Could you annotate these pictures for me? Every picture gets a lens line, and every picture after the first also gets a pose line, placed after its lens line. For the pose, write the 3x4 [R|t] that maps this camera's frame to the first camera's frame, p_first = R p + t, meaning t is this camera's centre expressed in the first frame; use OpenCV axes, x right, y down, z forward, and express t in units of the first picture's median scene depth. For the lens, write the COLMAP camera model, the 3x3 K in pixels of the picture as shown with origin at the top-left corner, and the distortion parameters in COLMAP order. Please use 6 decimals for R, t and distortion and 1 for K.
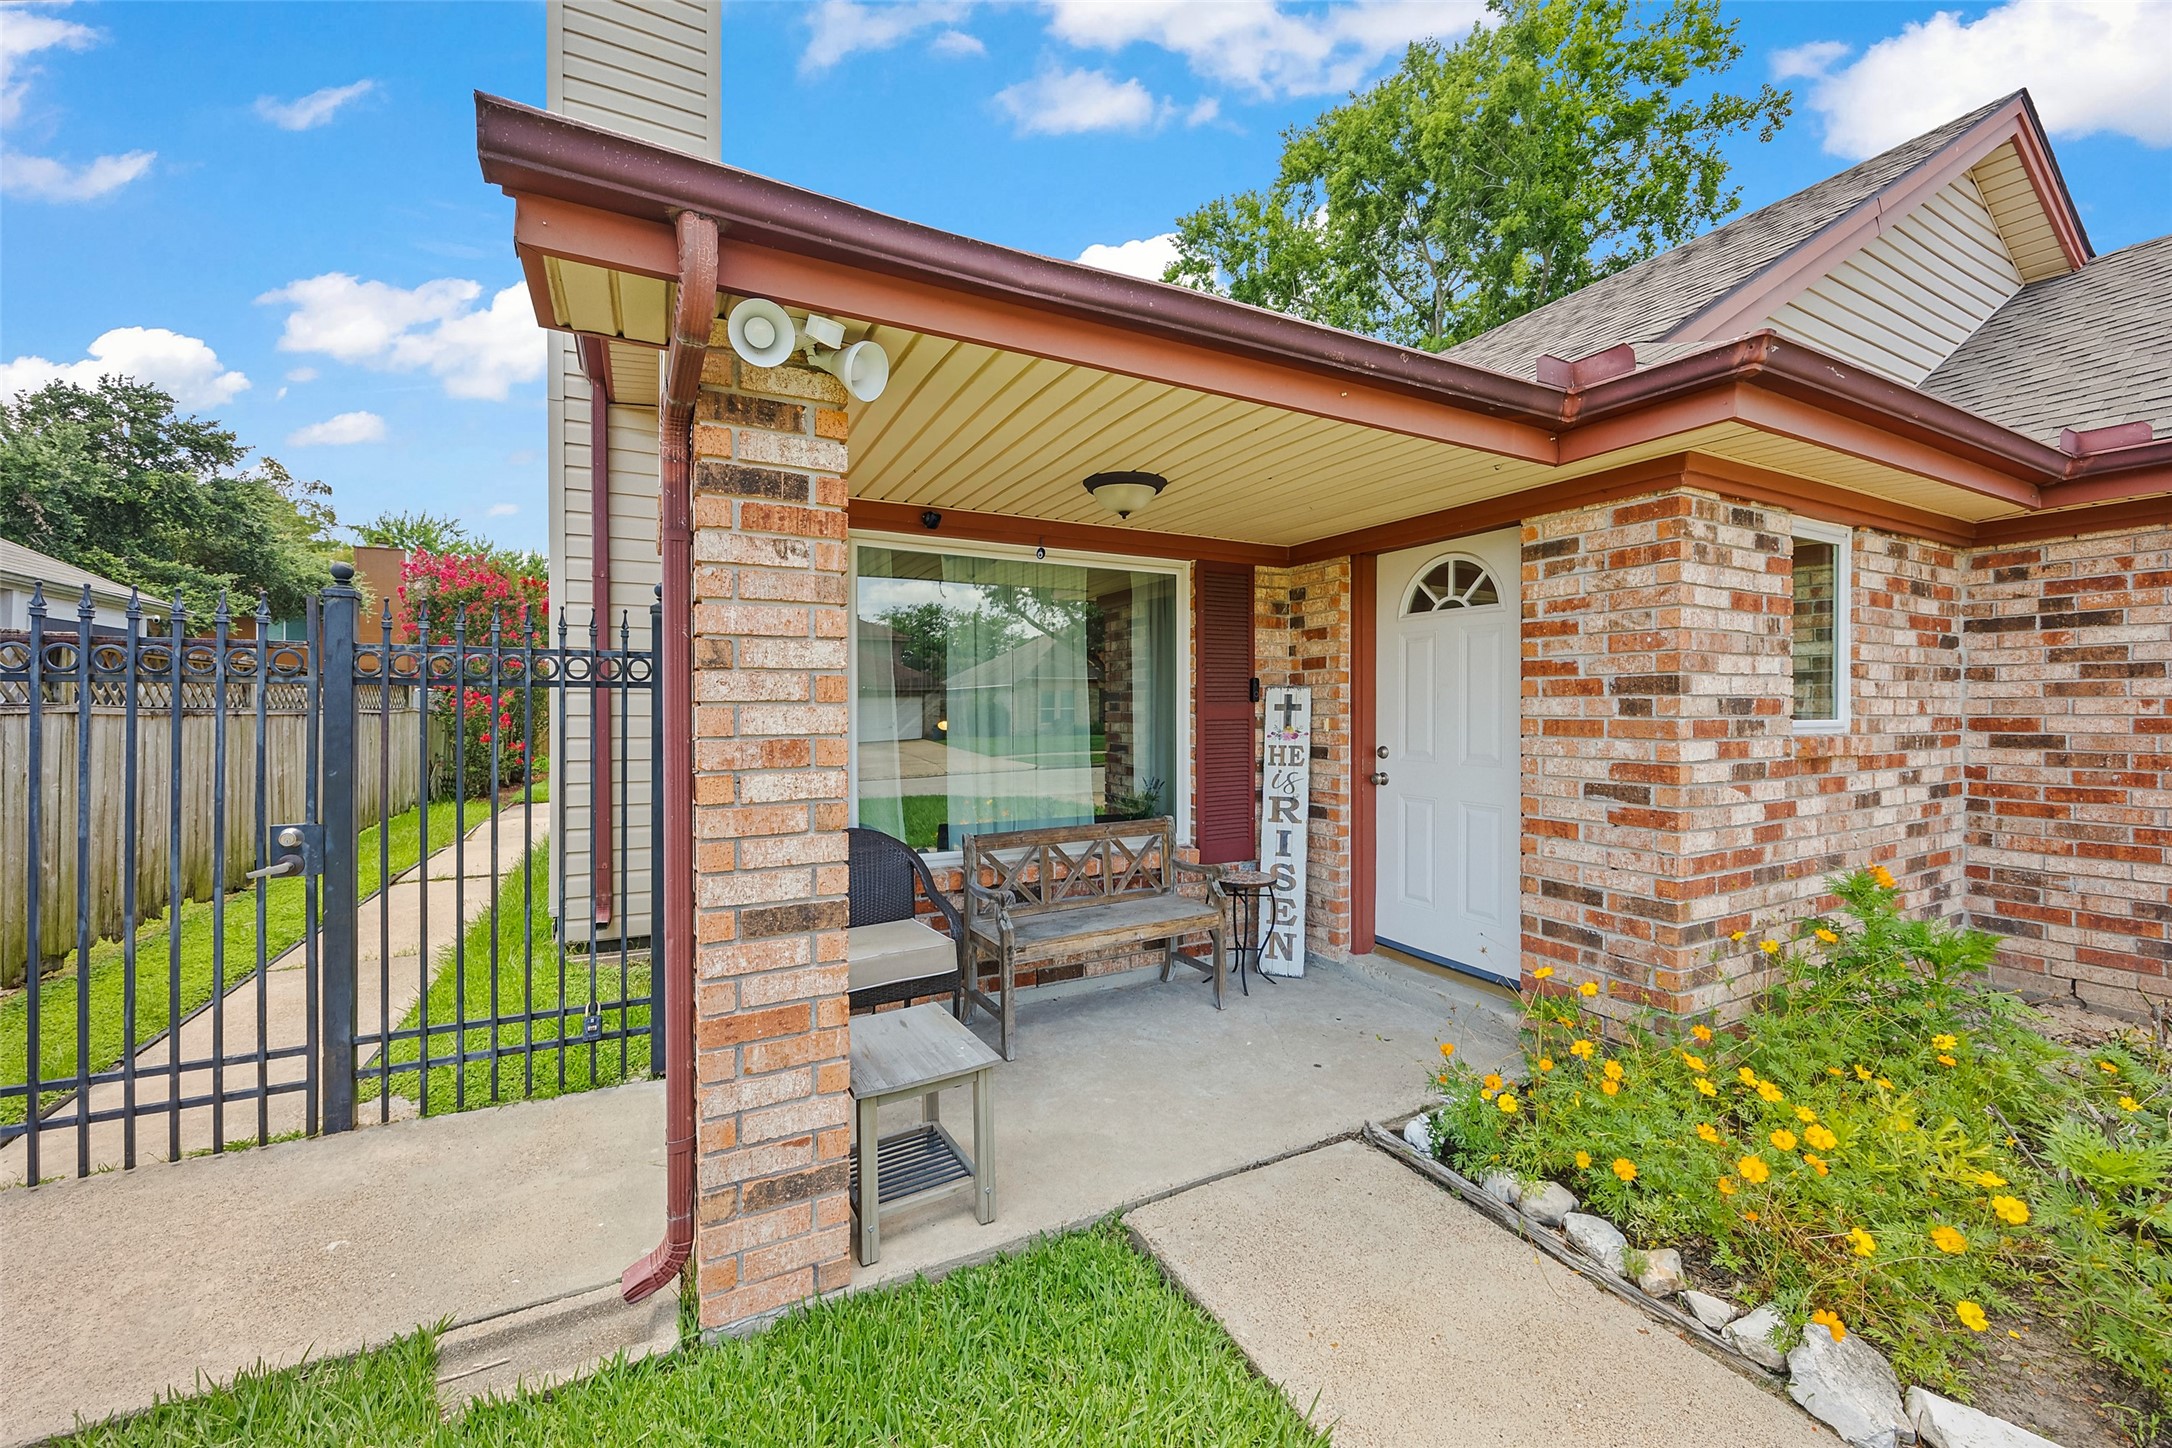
lens RADIAL K [[838.2, 0, 1106.7], [0, 838.2, 700.4], [0, 0, 1]] dist [0.000809, 0.000195]
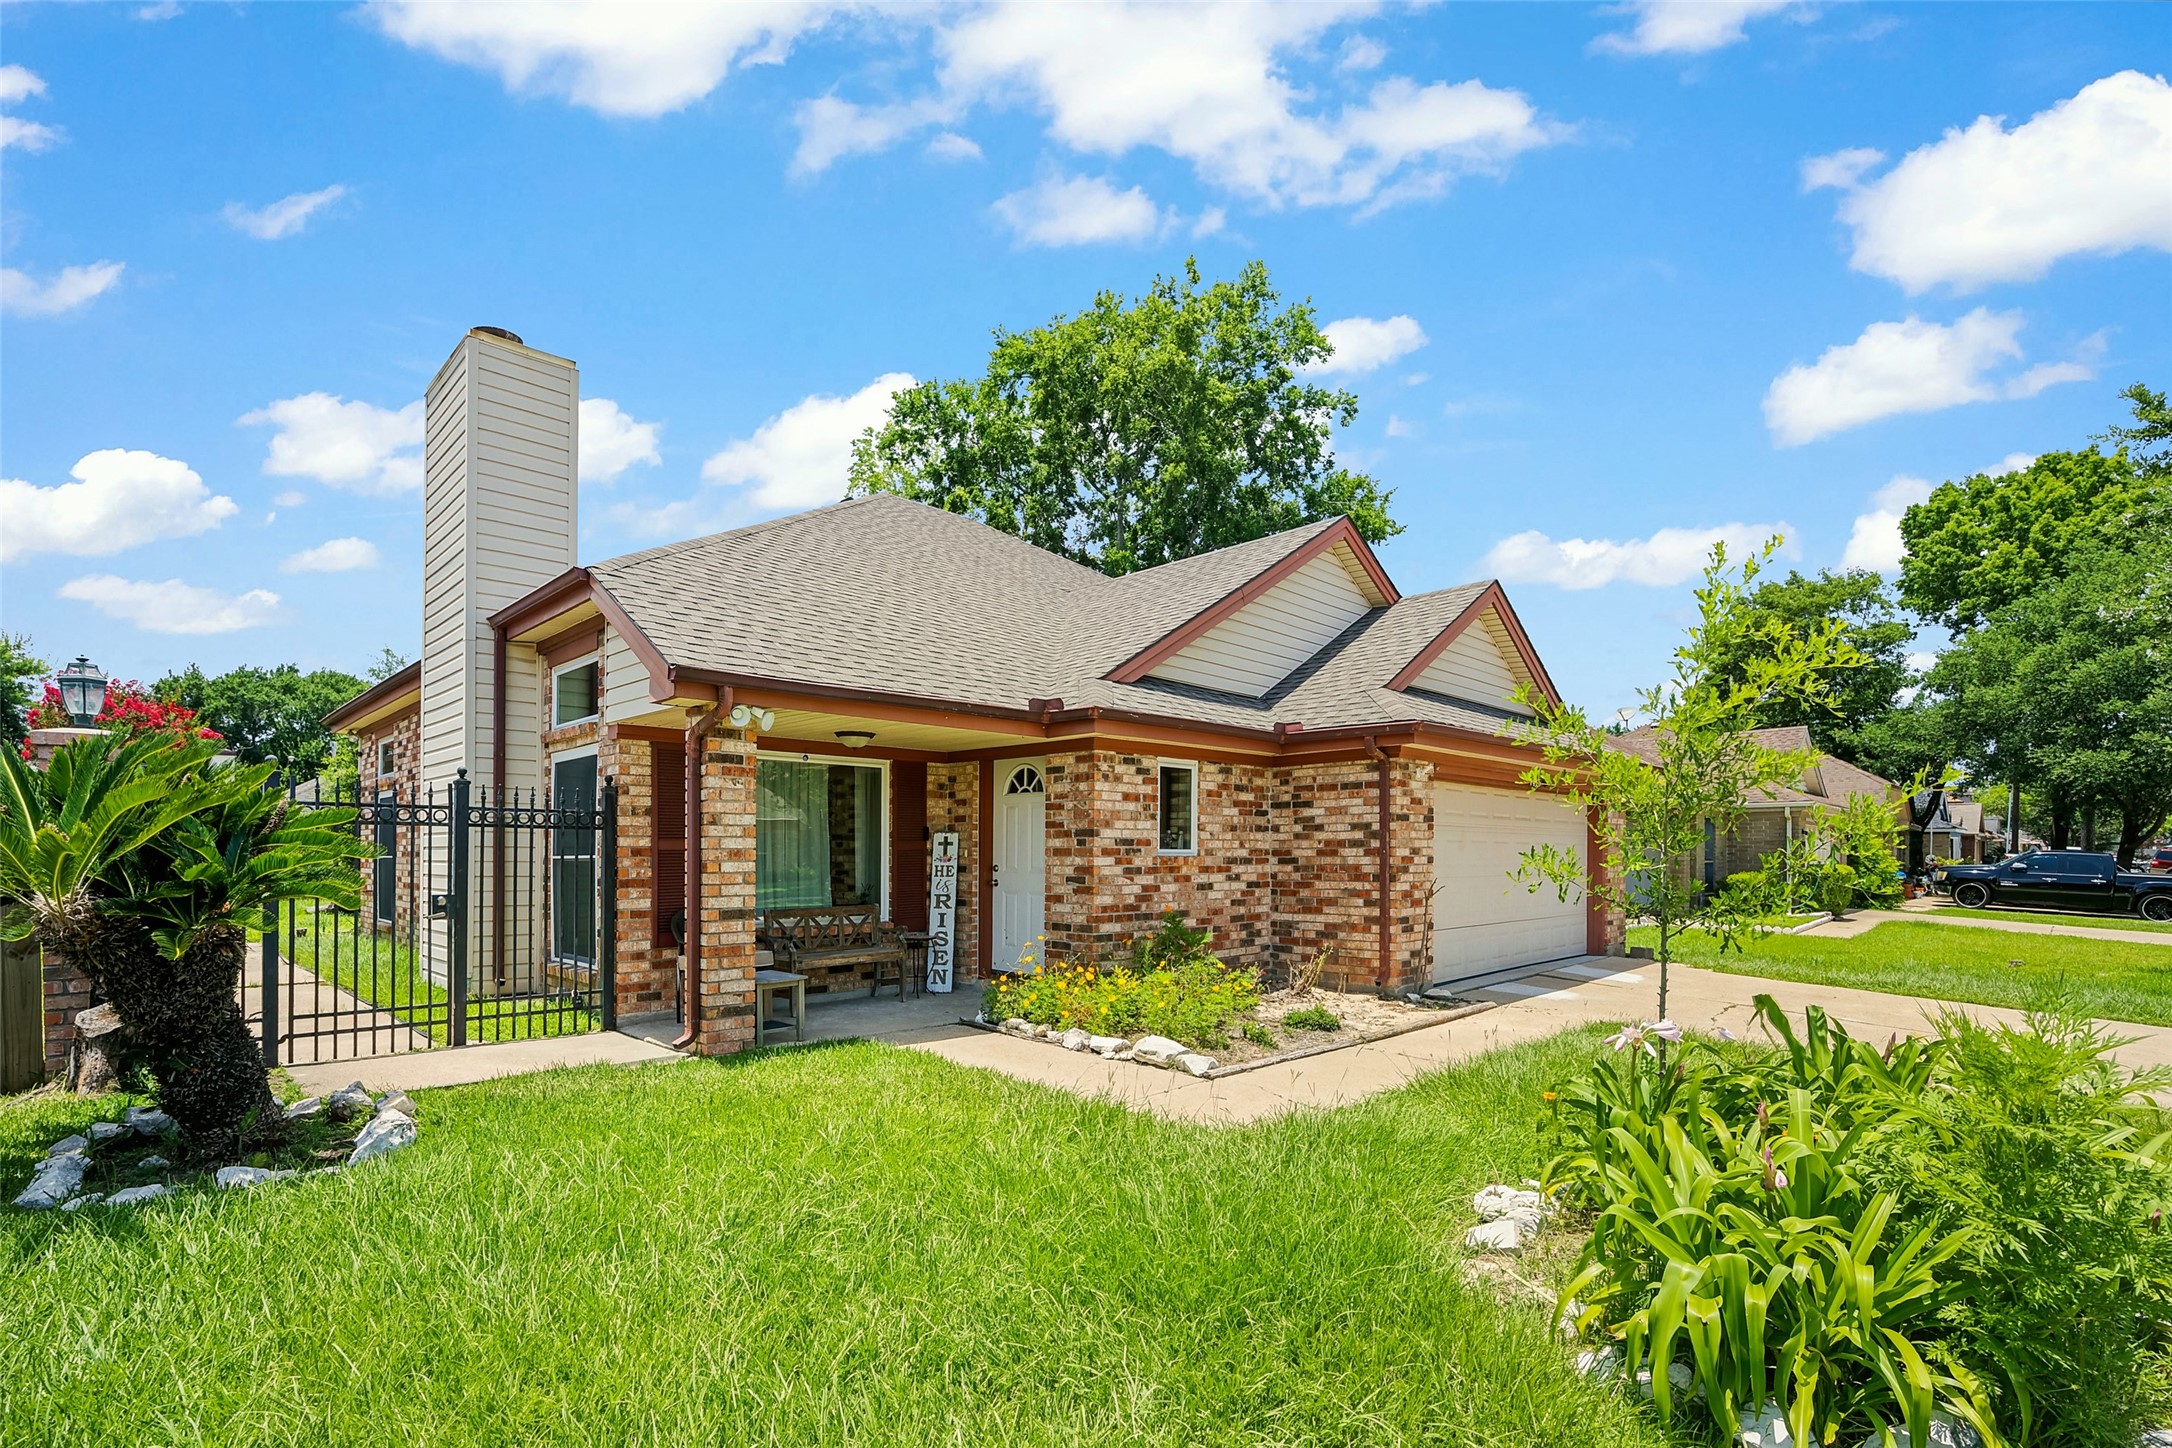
lens RADIAL K [[985.0, 0, 1090.4], [0, 985.0, 827.0], [0, 0, 1]] dist [-0.031181, 0.000066]
pose [[0.960432, 0.009583, 0.278349, -0.080907], [-0.004349, 0.999802, -0.019416, 0.014280], [-0.278480, 0.017437, 0.960284, -1.279580]]
